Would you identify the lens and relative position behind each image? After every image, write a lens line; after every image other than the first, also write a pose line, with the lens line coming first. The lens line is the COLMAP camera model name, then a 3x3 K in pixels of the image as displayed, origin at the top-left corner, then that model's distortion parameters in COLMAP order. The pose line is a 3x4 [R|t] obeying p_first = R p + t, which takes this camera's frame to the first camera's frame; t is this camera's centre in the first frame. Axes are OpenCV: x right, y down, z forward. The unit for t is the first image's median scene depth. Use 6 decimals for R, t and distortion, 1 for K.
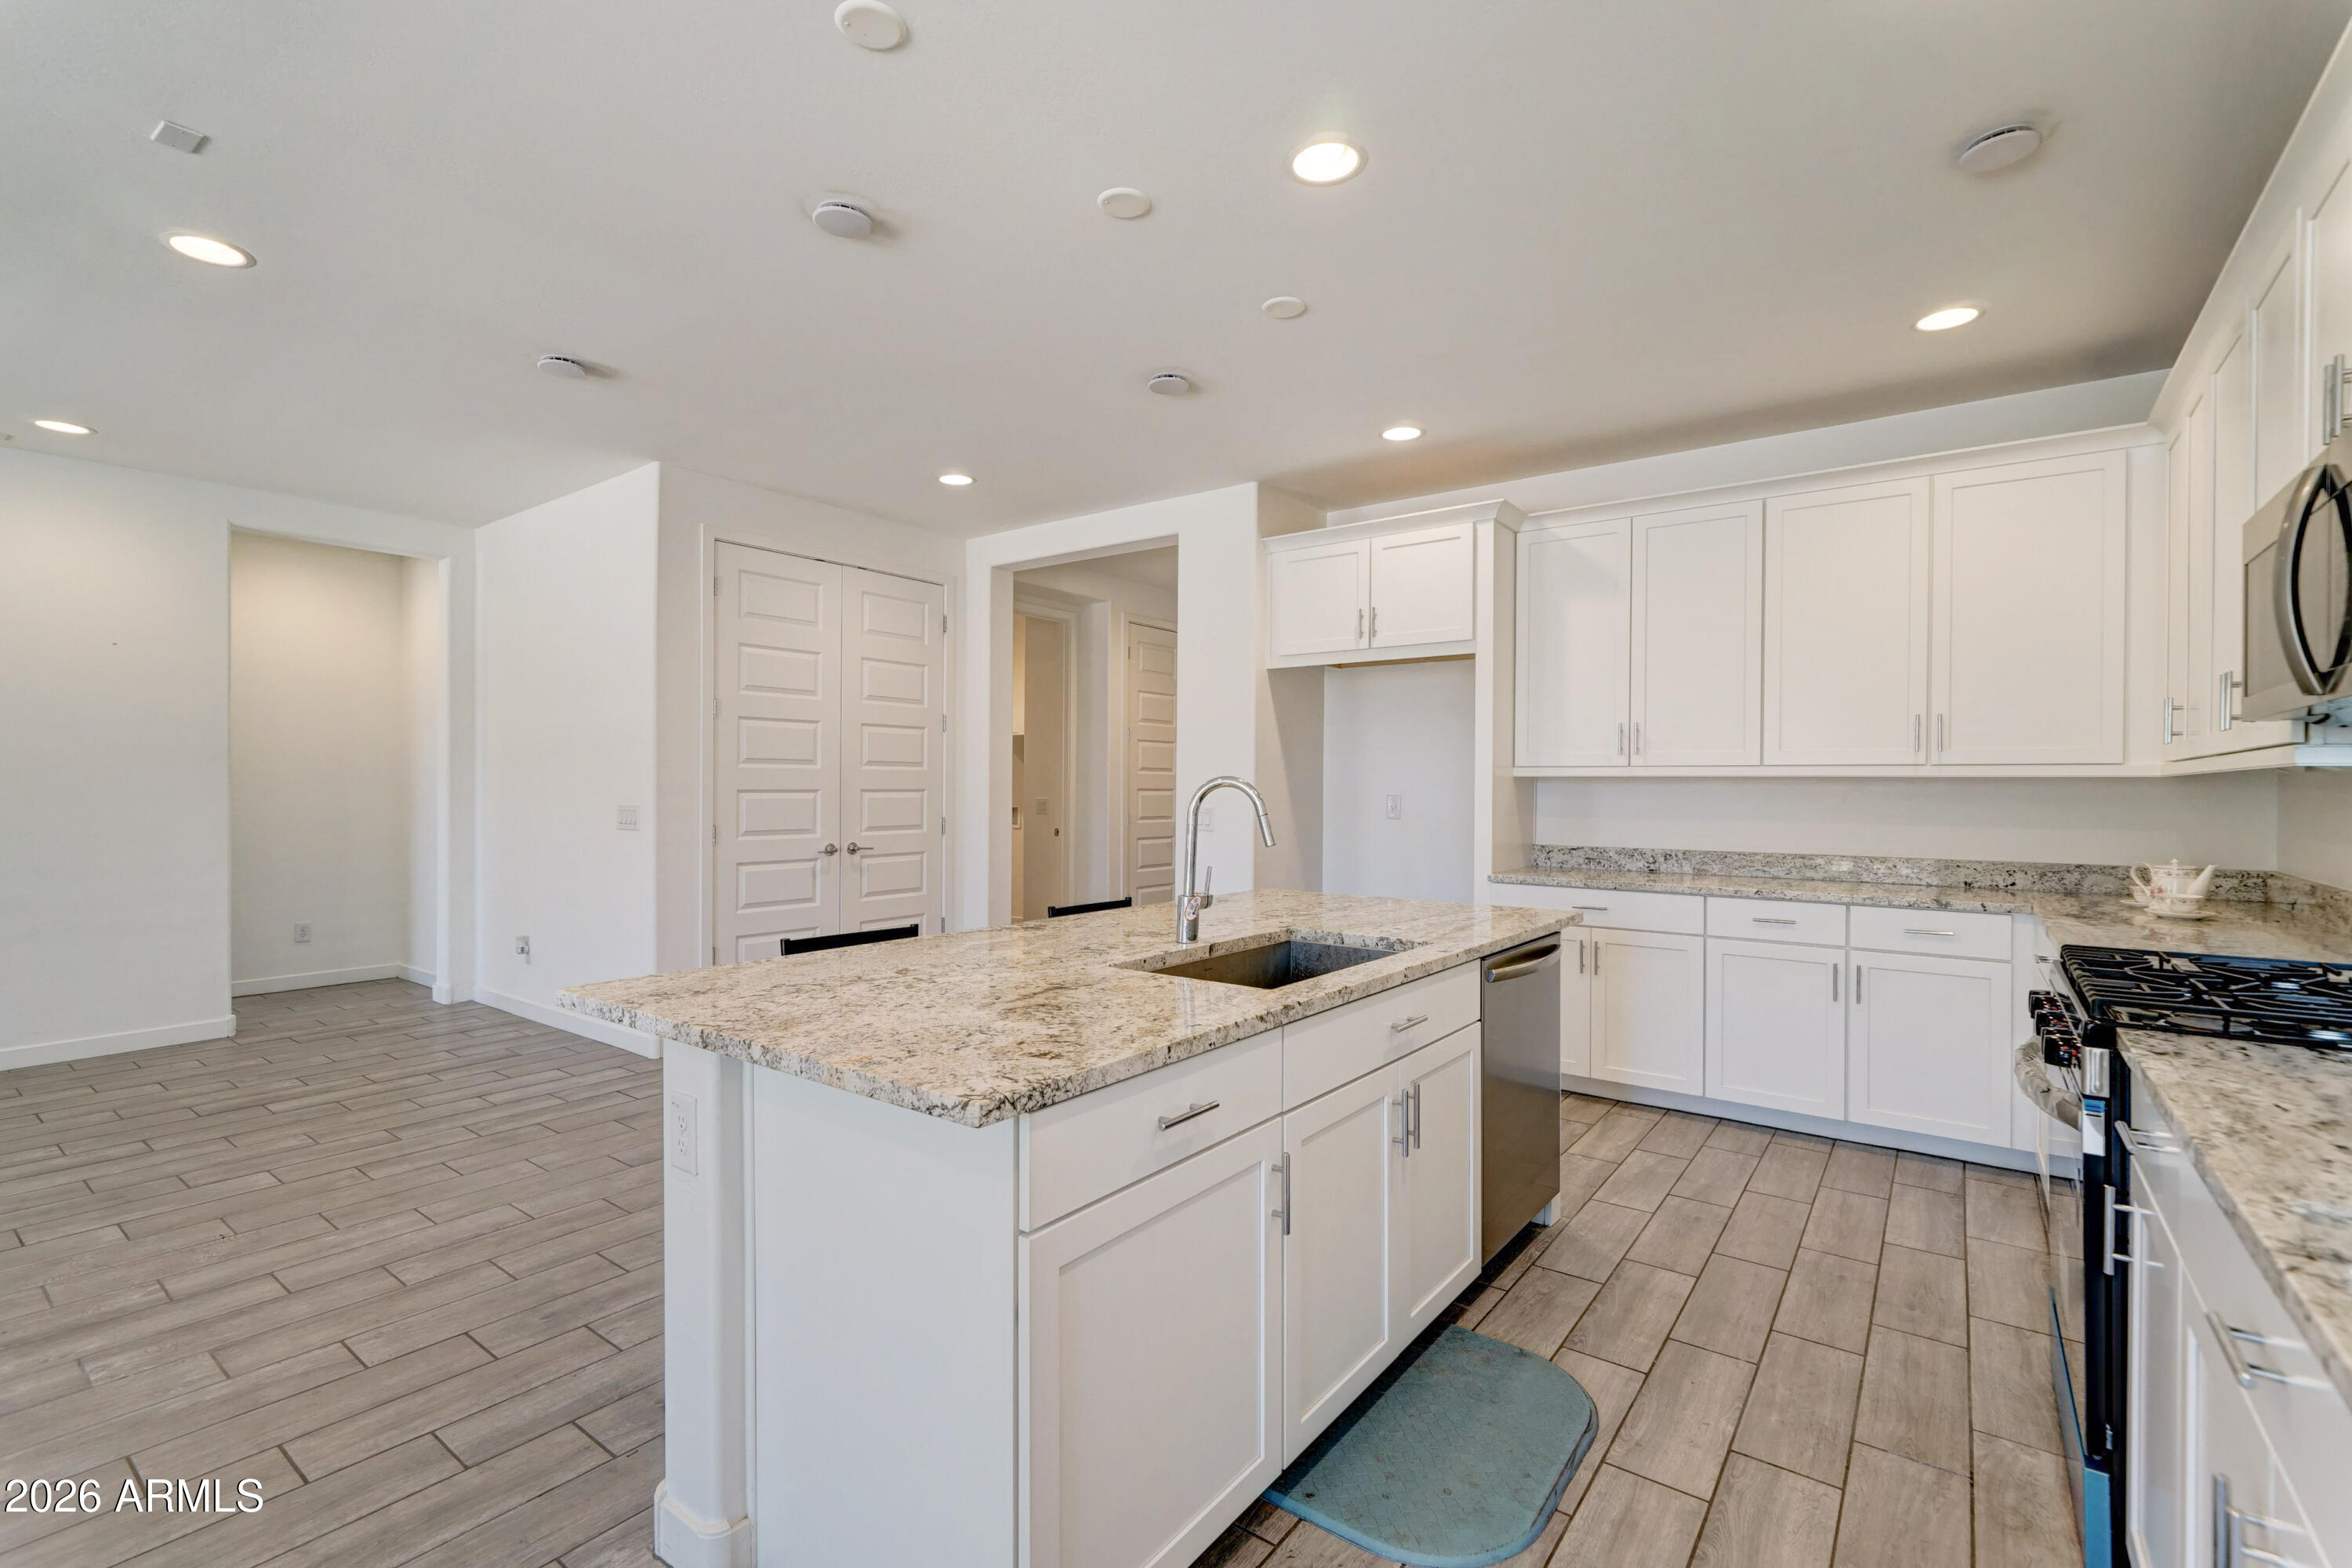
lens RADIAL K [[1040.8, 0, 1178.1], [0, 1040.8, 786.8], [0, 0, 1]] dist [0.000708, 0.000066]
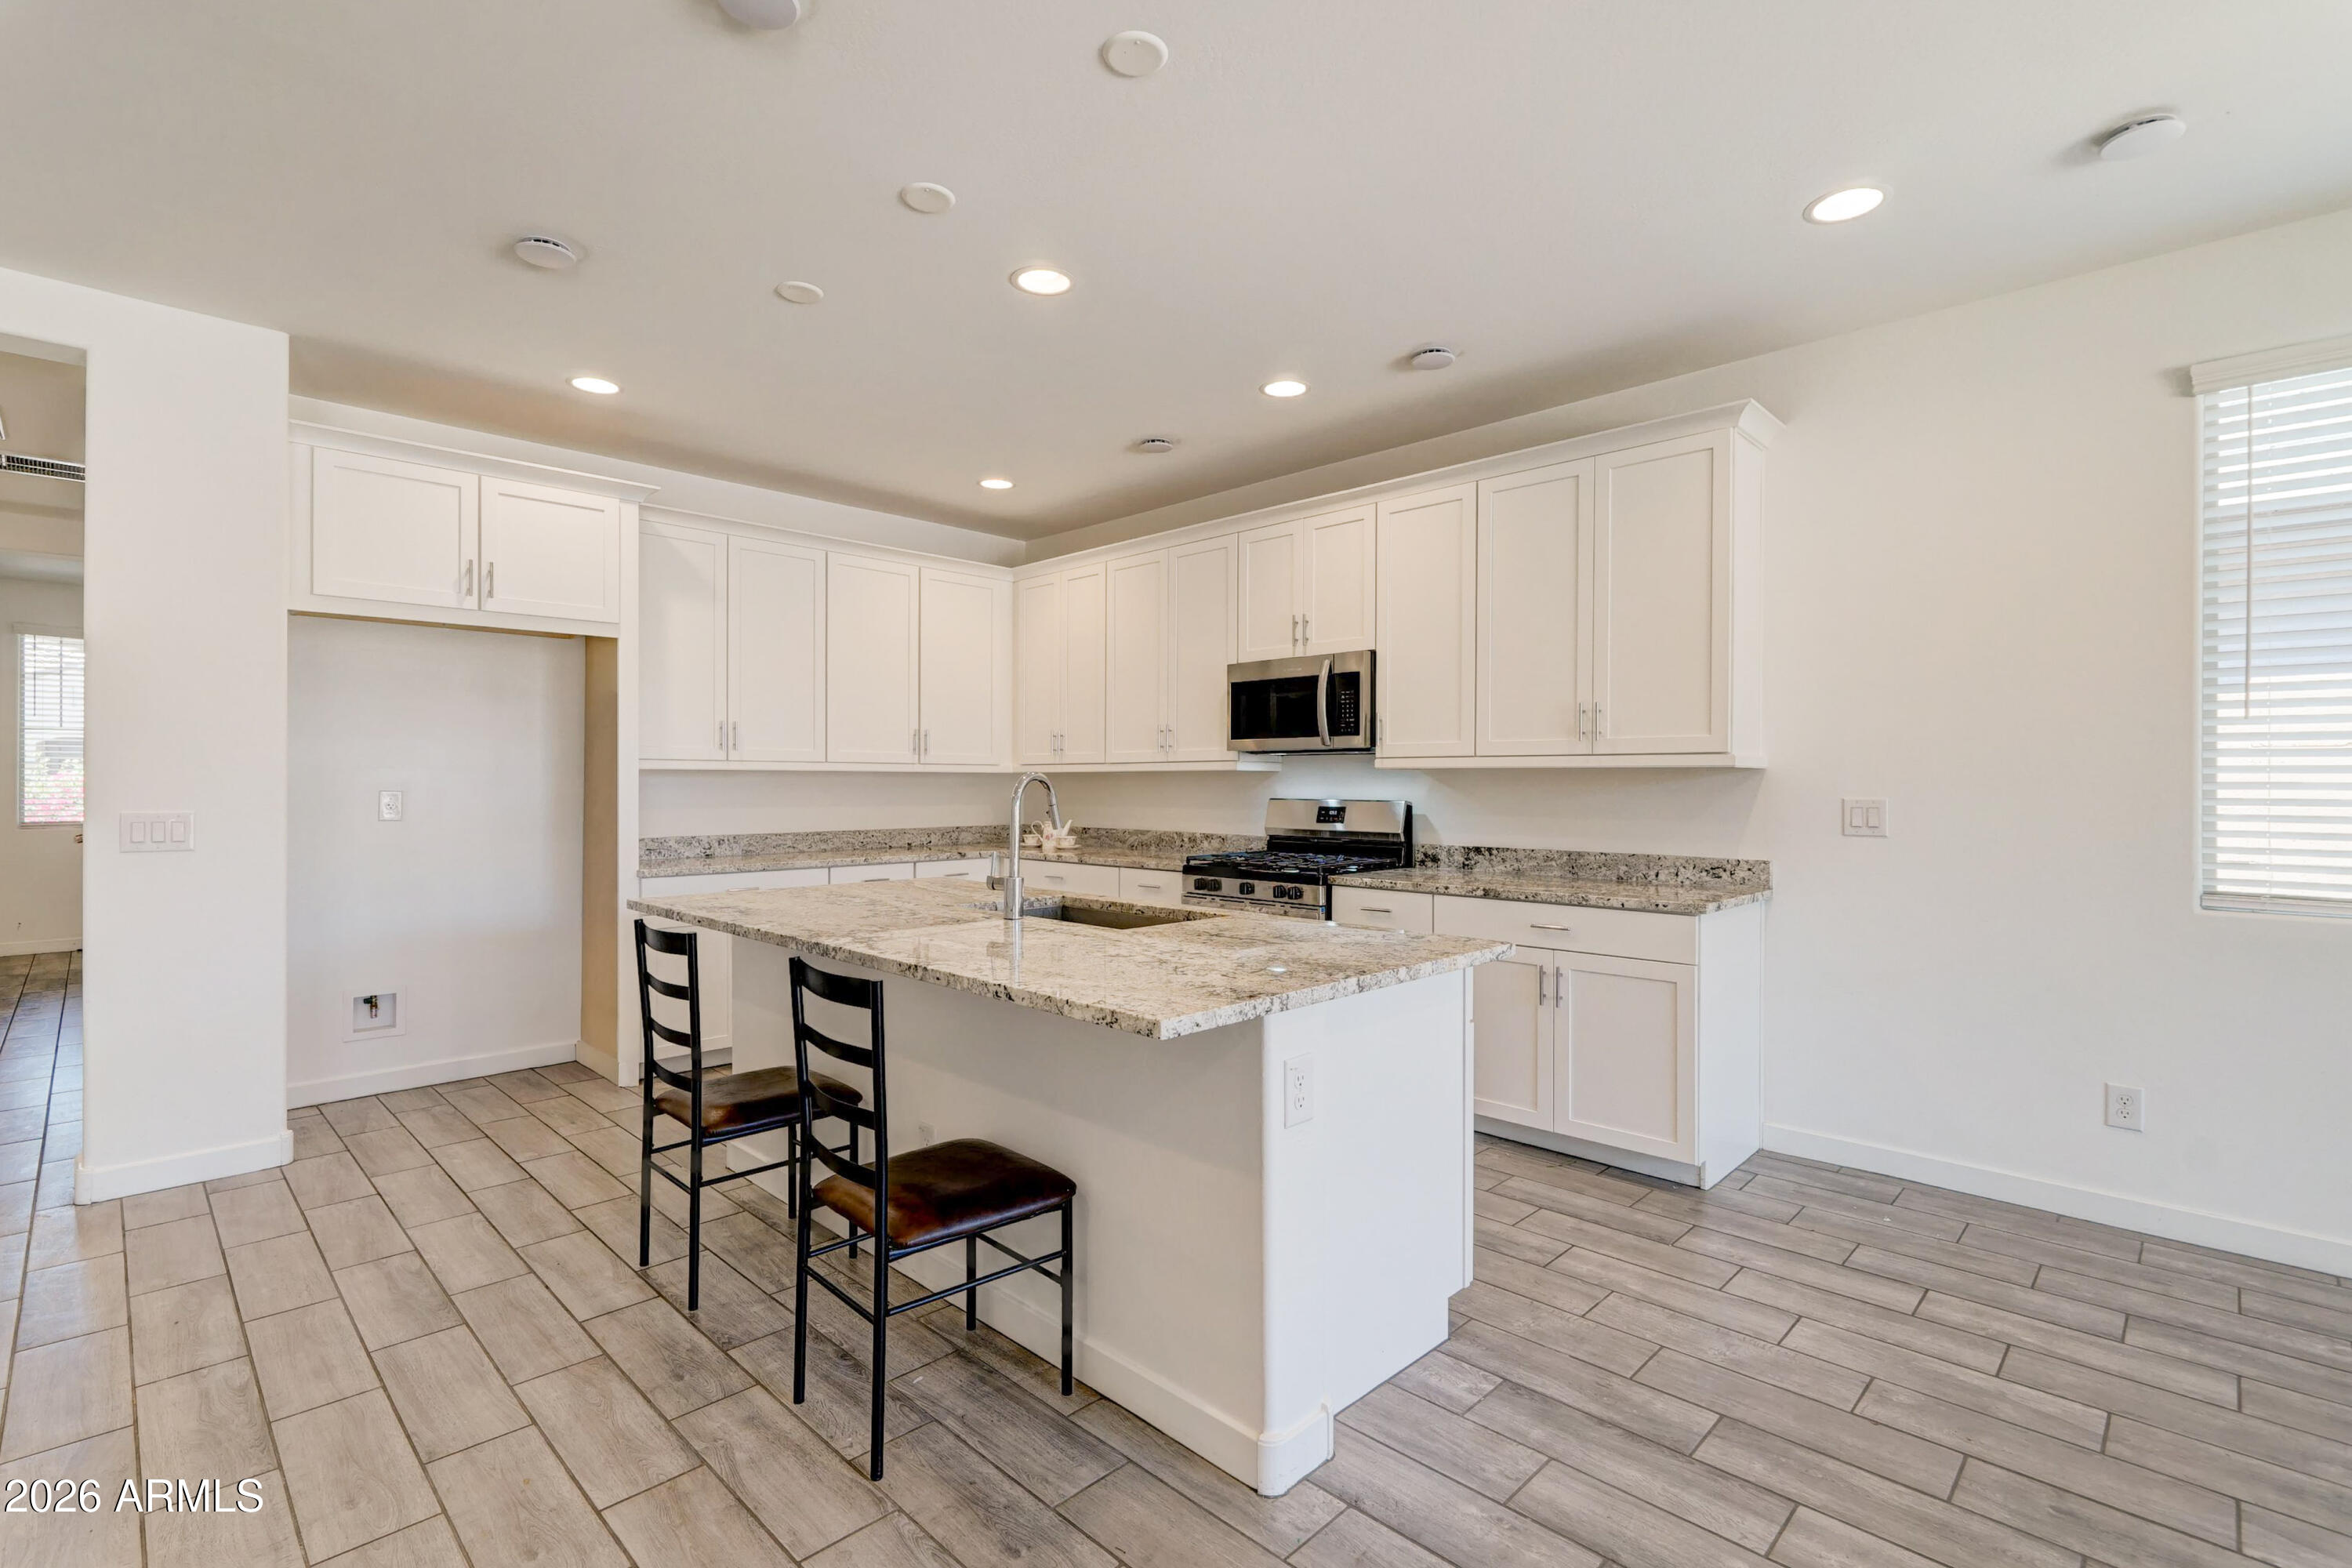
lens RADIAL K [[1079.9, 0, 1179.7], [0, 1079.9, 771.8], [0, 0, 1]] dist [-0.003566, -0.000218]
pose [[0.125136, 0.002925, 0.992135, -0.771478], [0.000599, 0.999995, -0.003023, -0.005062], [-0.992139, 0.000973, 0.125134, 0.465096]]
